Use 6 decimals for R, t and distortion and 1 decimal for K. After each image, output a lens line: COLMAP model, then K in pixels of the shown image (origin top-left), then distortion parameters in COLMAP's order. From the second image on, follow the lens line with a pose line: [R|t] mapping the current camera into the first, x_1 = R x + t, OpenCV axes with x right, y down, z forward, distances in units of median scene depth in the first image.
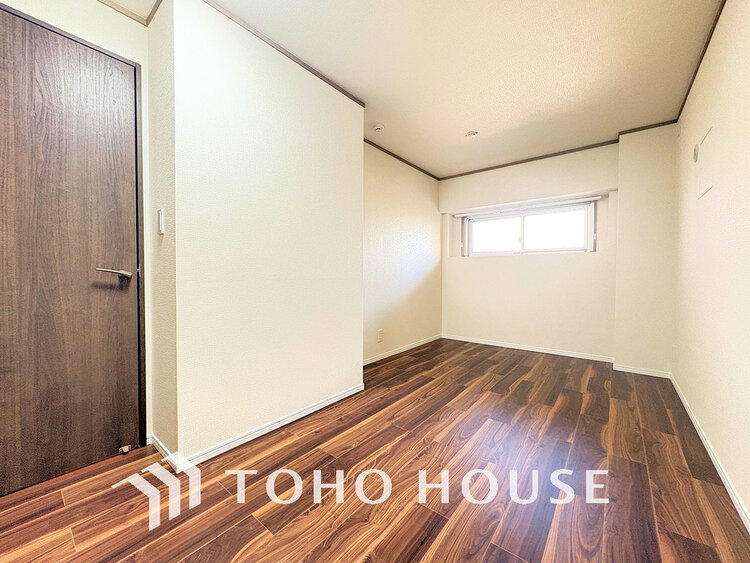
lens RADIAL K [[296.8, 0, 380.9], [0, 296.8, 281.8], [0, 0, 1]] dist [-0.001556, 0.000061]
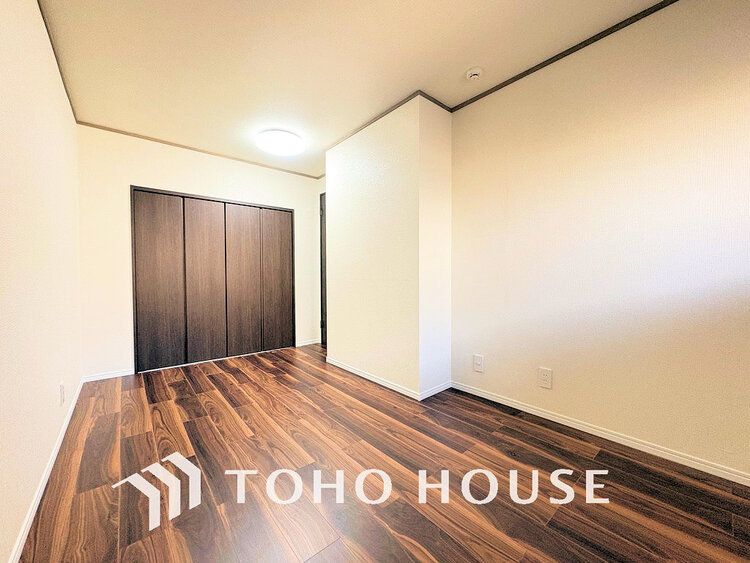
lens RADIAL K [[298.8, 0, 374.2], [0, 298.8, 281.0], [0, 0, 1]] dist [-0.000494, 0.000137]
pose [[-0.198080, 0.020211, -0.979978, 1.009752], [-0.017462, 0.999556, 0.024144, -0.038119], [0.980030, 0.021895, -0.197639, 1.190561]]
